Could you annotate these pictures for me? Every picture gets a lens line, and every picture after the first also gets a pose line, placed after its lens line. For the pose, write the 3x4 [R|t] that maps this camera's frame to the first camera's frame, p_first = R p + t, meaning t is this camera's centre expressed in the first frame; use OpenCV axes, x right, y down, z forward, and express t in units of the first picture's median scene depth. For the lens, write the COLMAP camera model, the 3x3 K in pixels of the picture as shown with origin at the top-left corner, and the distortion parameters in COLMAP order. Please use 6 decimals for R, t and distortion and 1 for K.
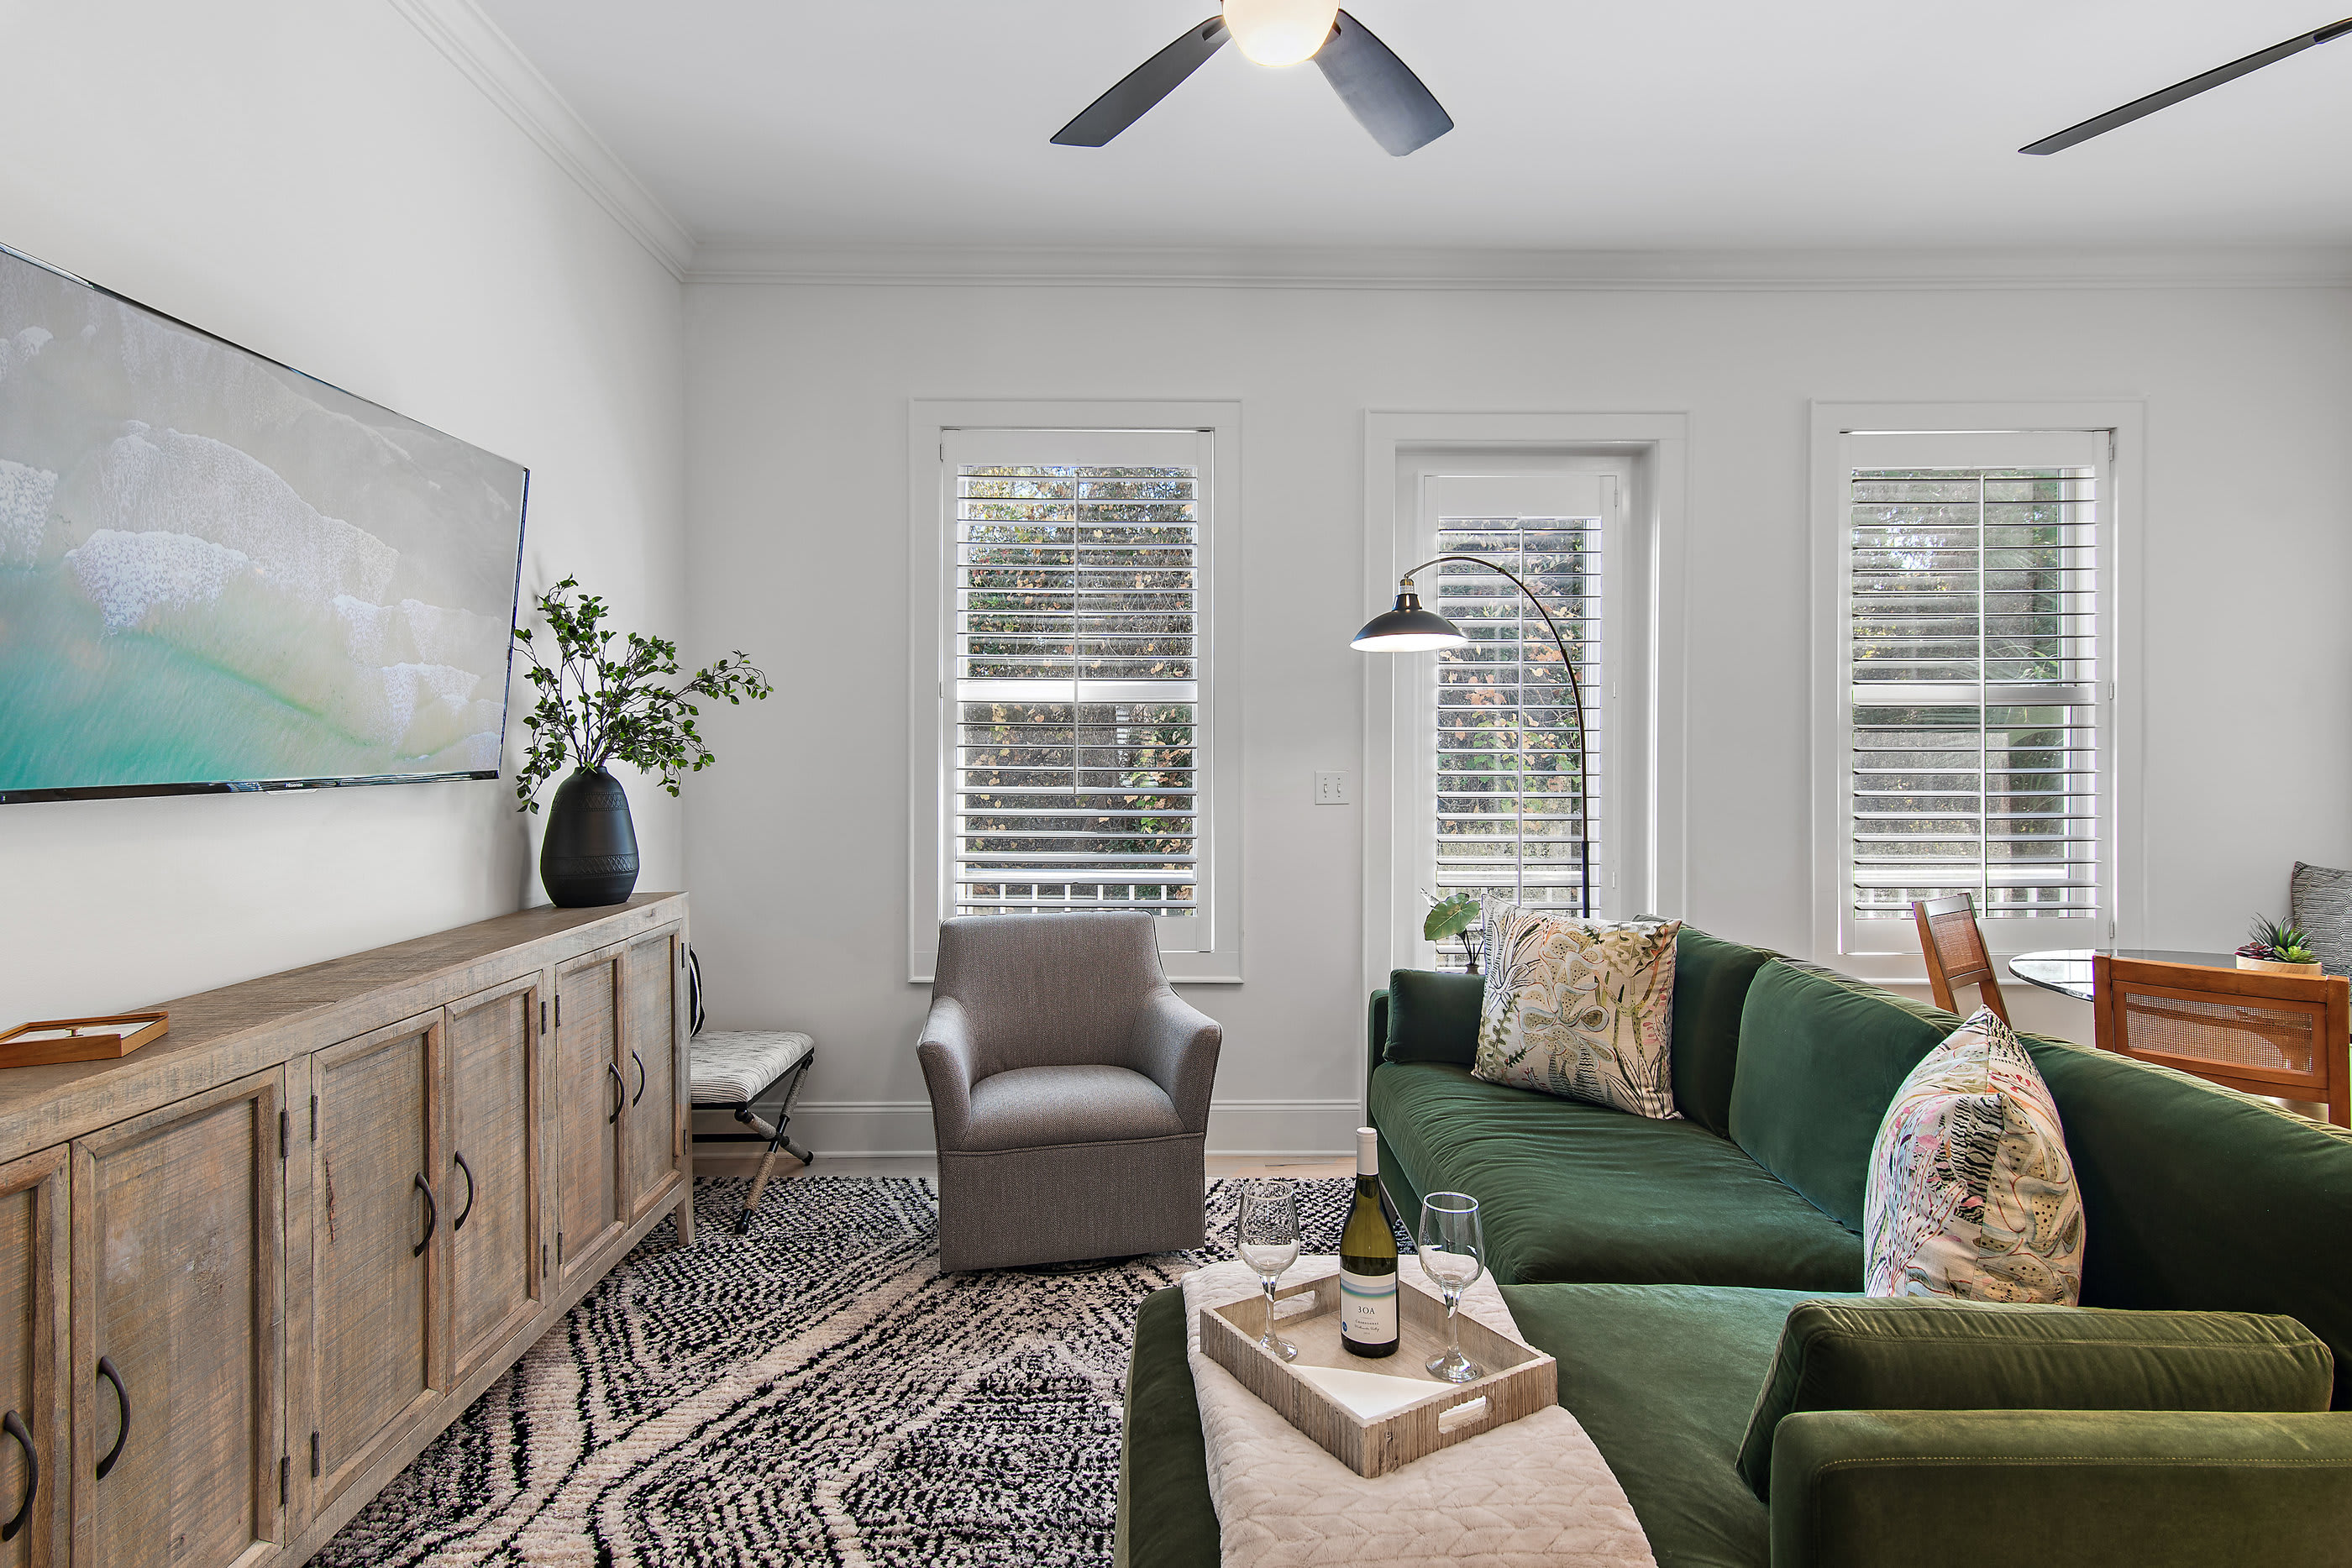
lens RADIAL K [[1150.7, 0, 1169.9], [0, 1150.7, 751.3], [0, 0, 1]] dist [0.015955, 0.000494]
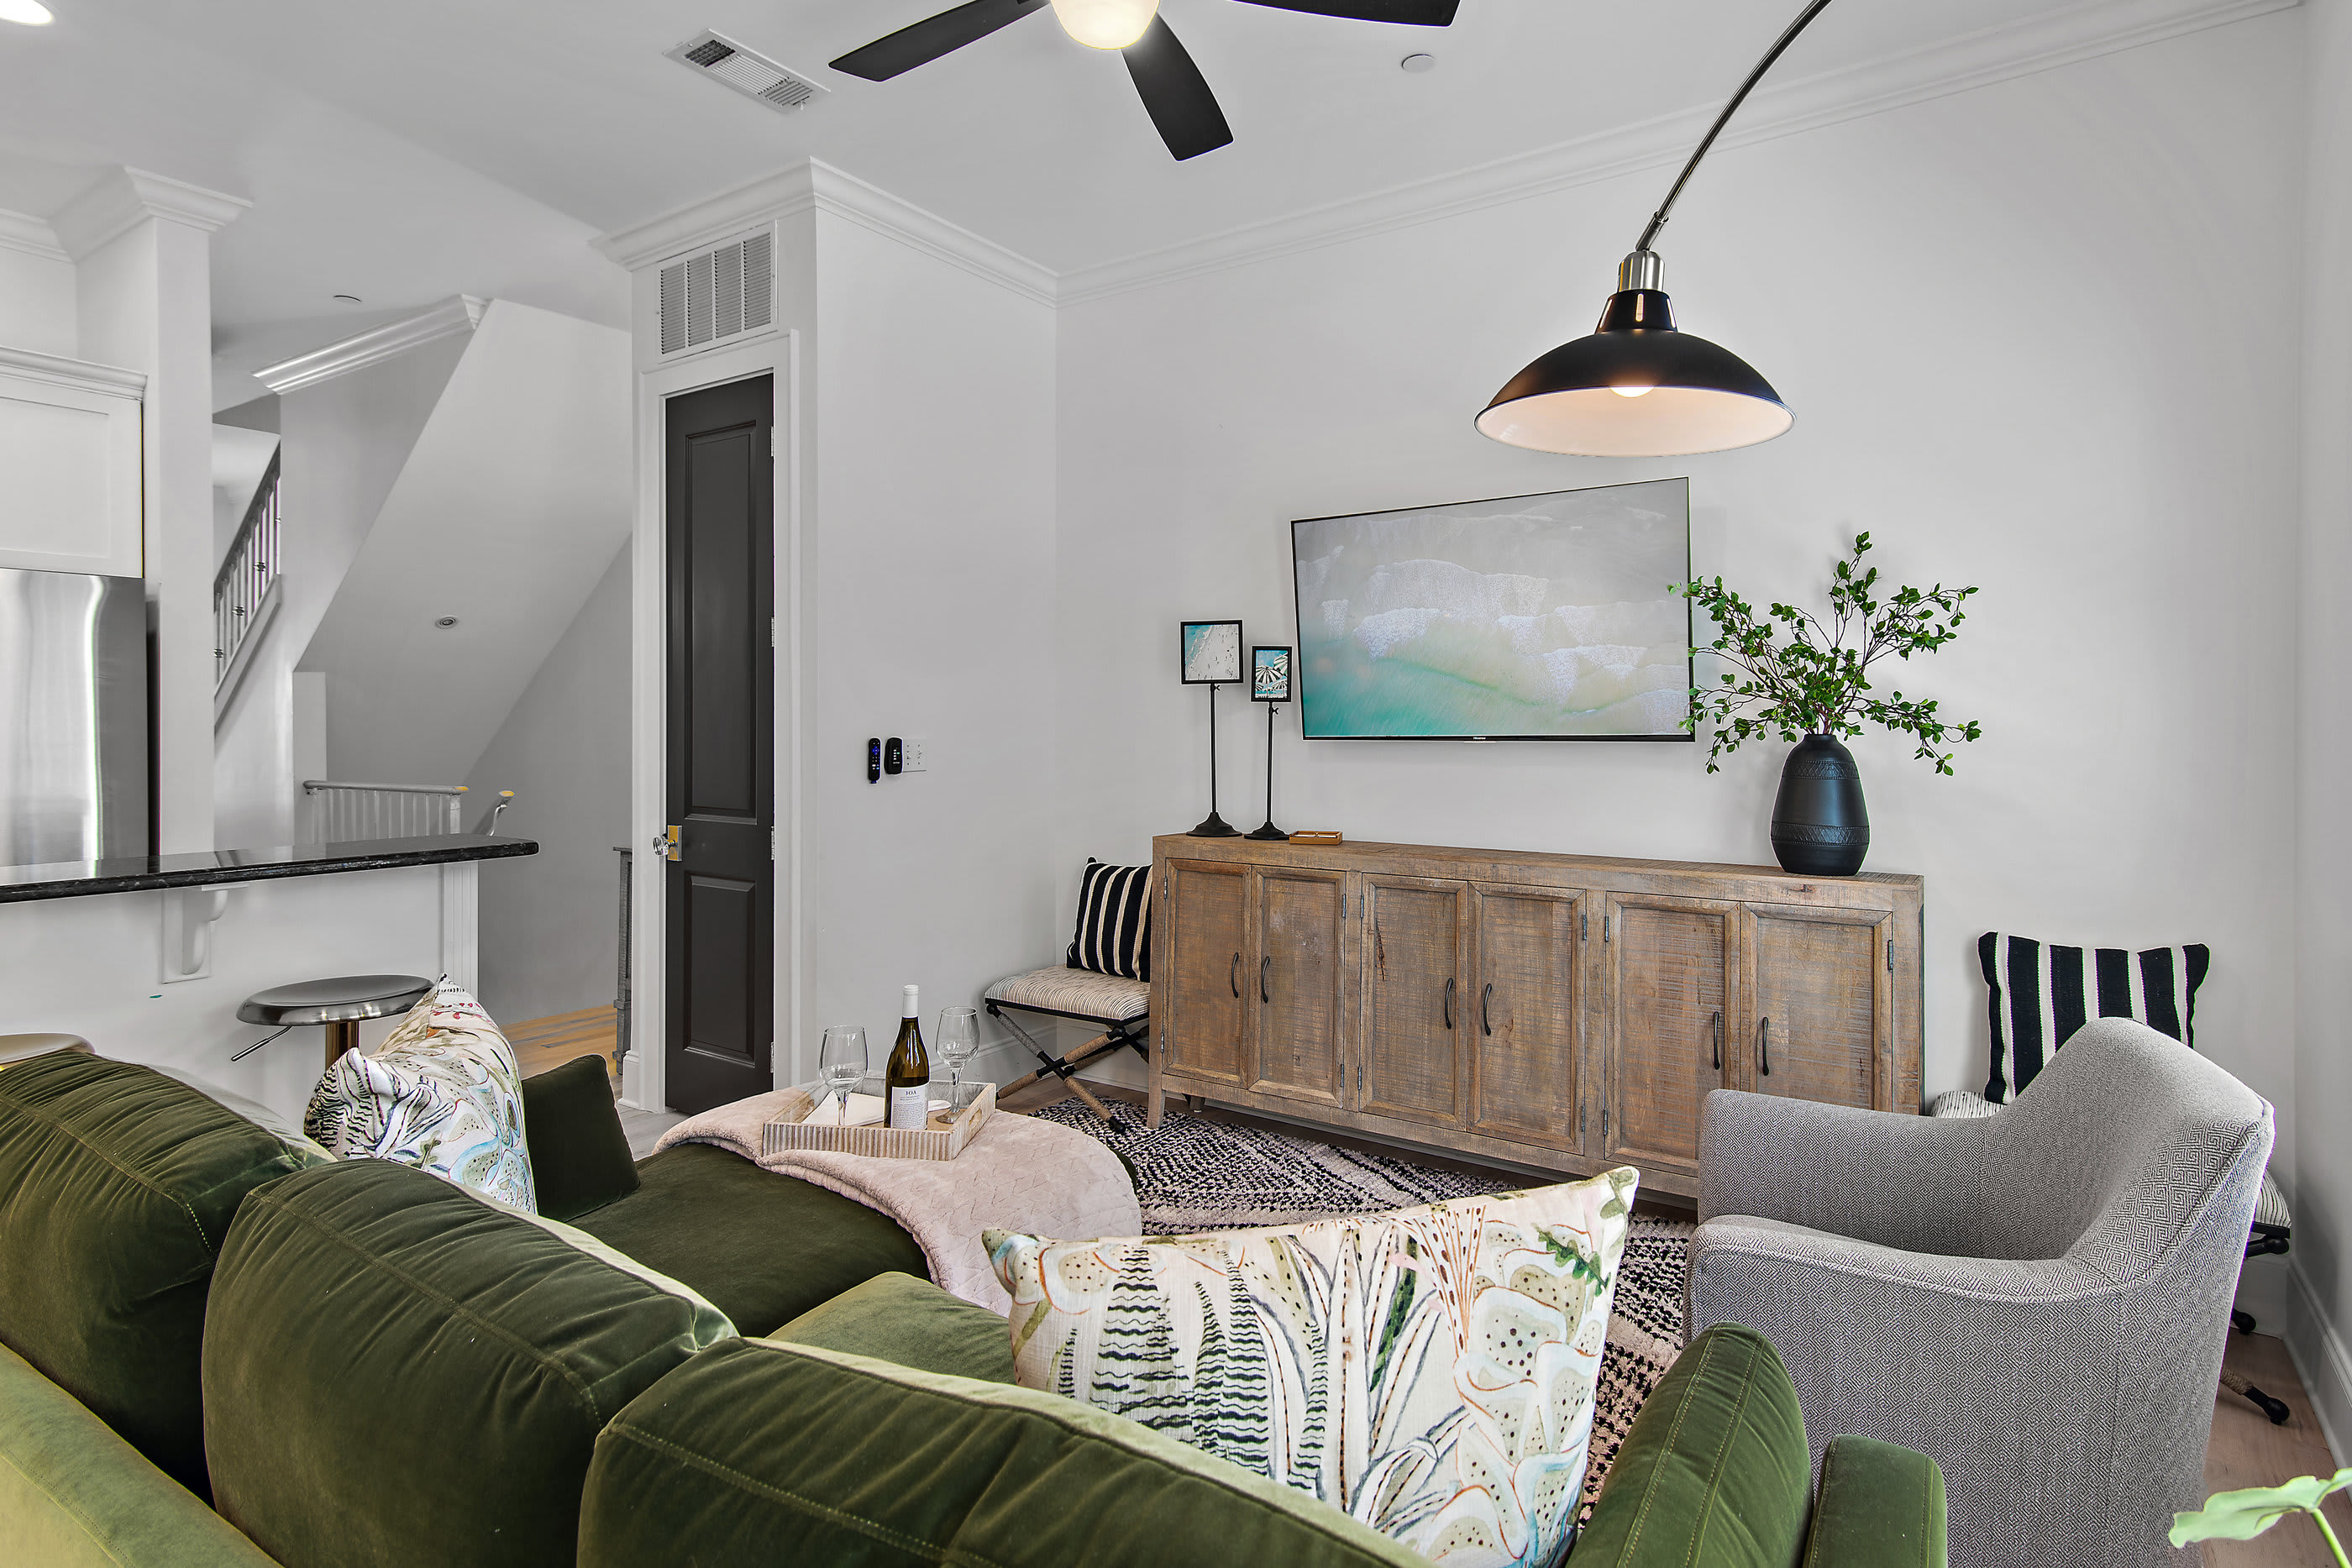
lens RADIAL K [[1199.2, 0, 1244.0], [0, 1199.2, 726.0], [0, 0, 1]] dist [0.002969, 0.000343]
pose [[-0.540227, -0.003284, -0.841513, 0.674656], [-0.006410, 0.999979, 0.000212, 0.009221], [0.841495, 0.005509, -0.540237, 1.218689]]
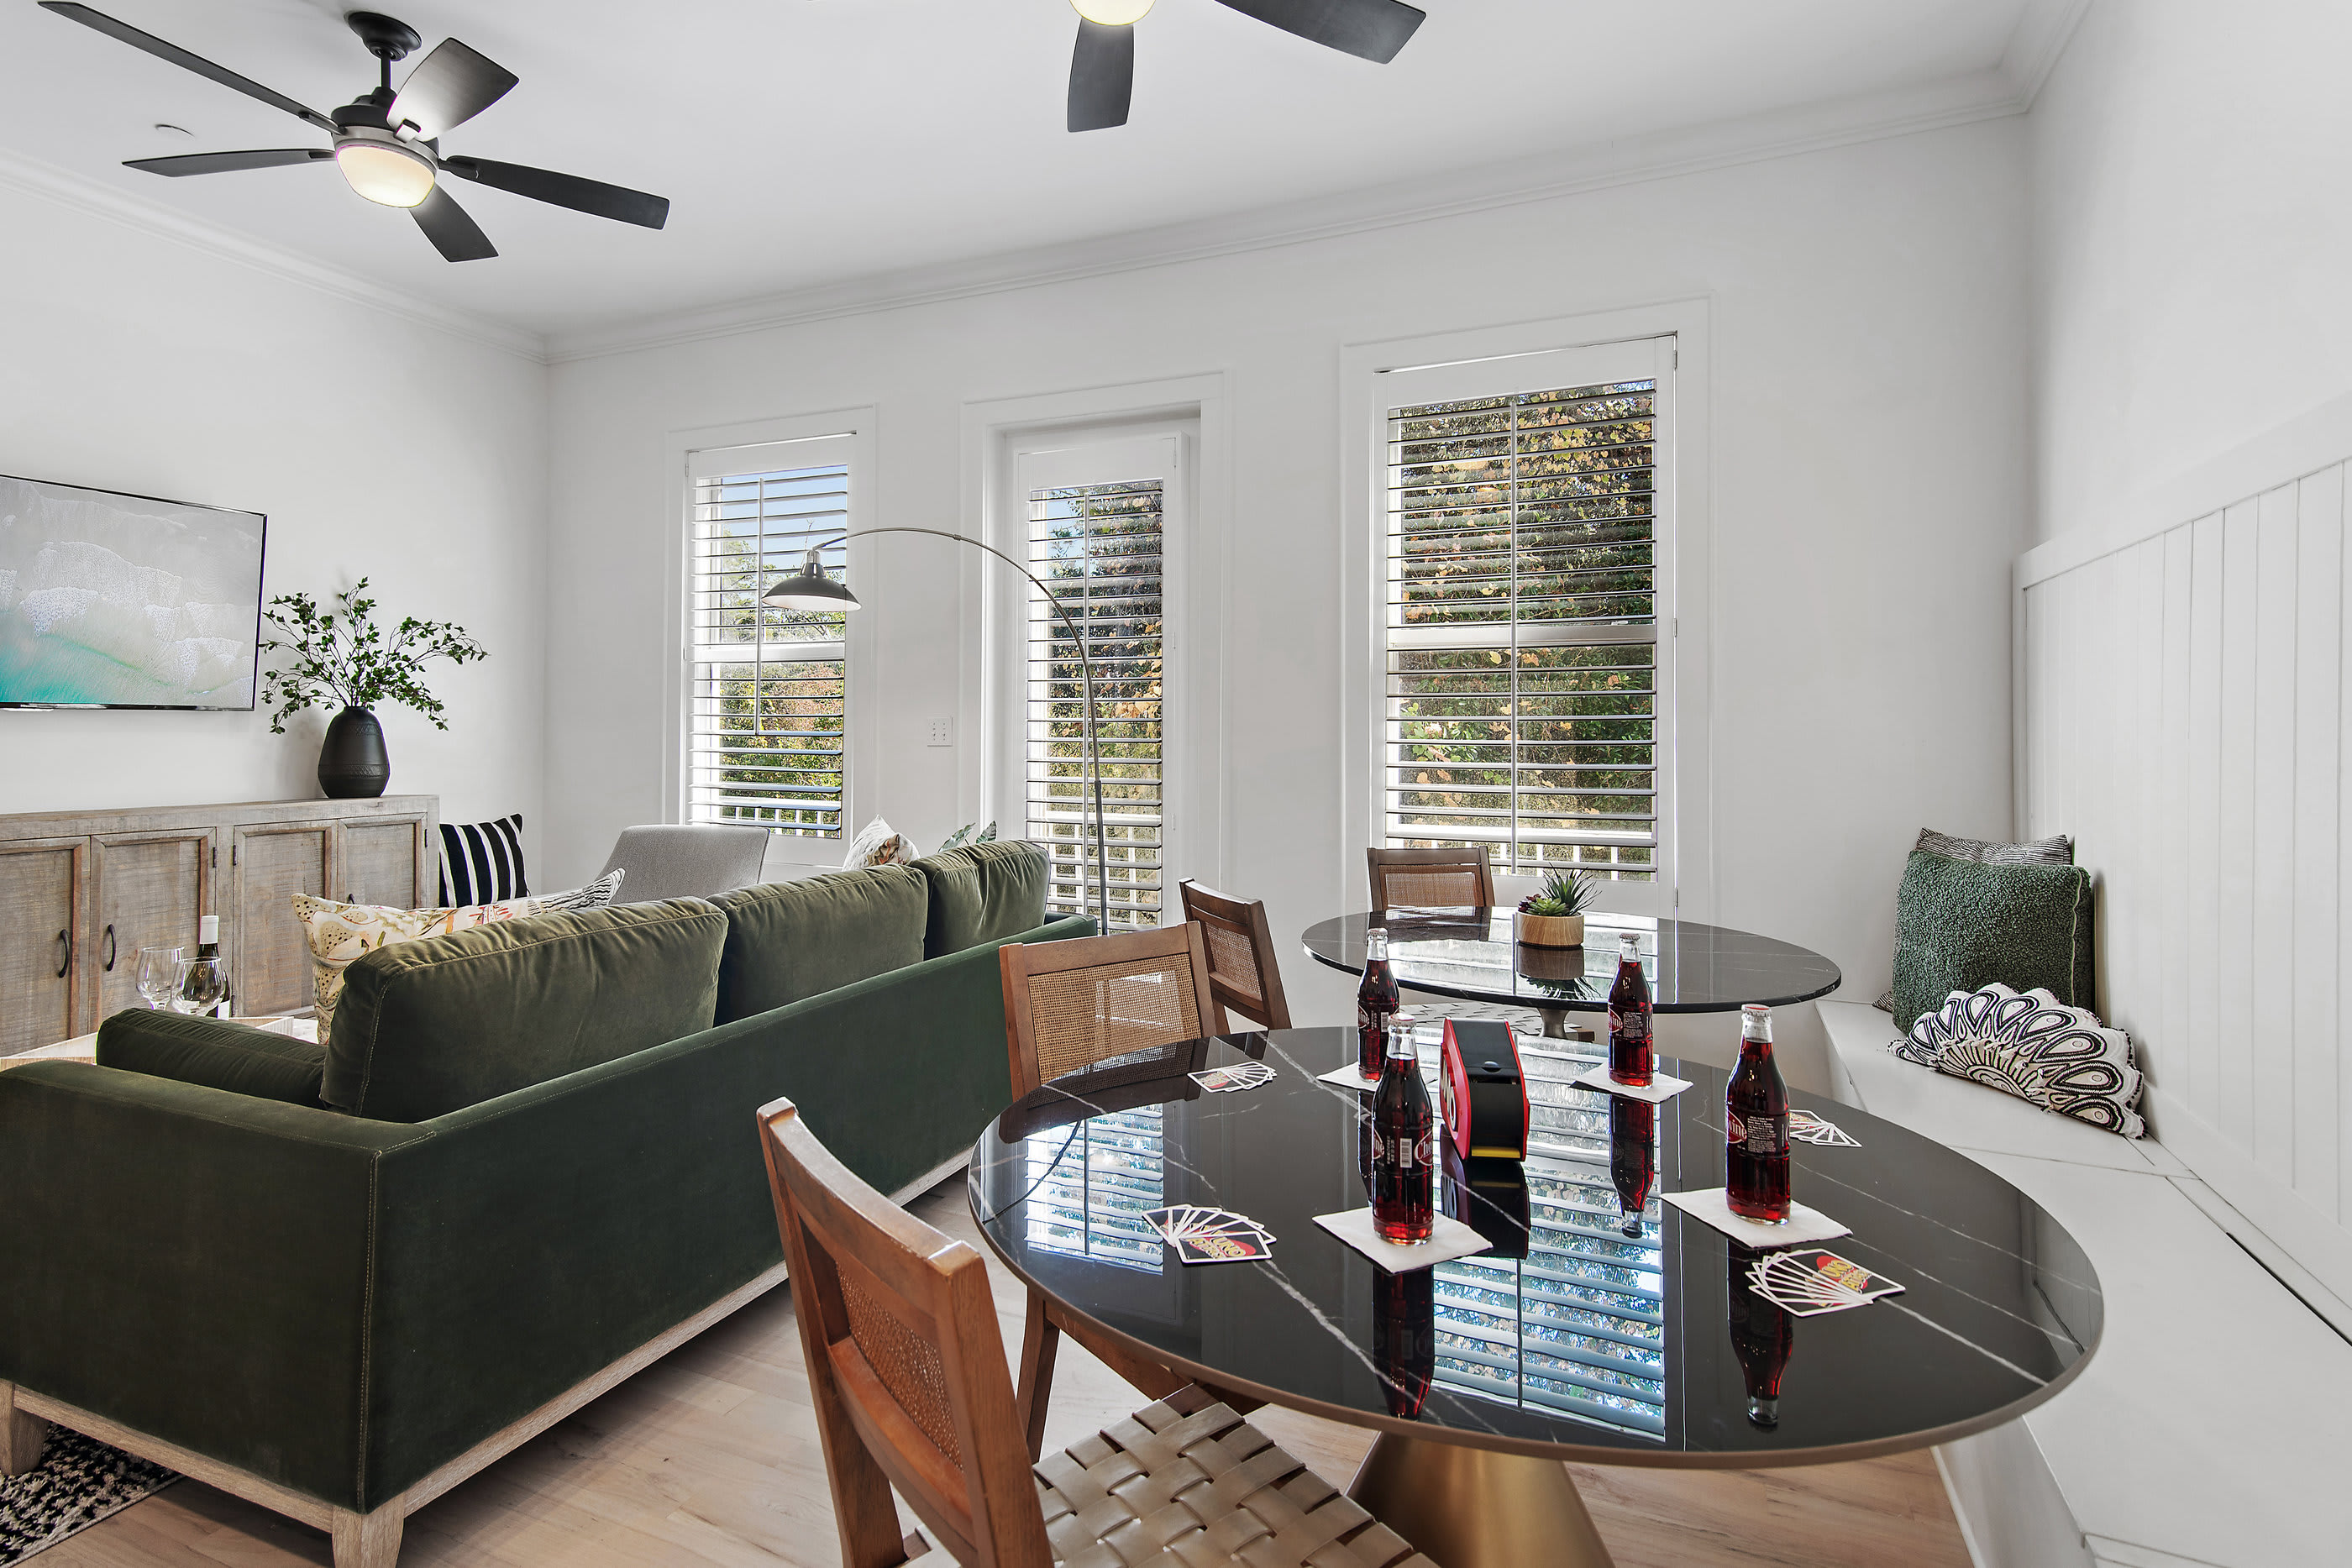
lens RADIAL K [[1157.2, 0, 1165.8], [0, 1157.2, 716.8], [0, 0, 1]] dist [0.014677, 0.001063]
pose [[0.912781, 0.000113, -0.408450, 1.153747], [-0.005590, 0.999910, -0.012215, 0.042092], [0.408412, 0.013433, 0.912699, 0.049819]]
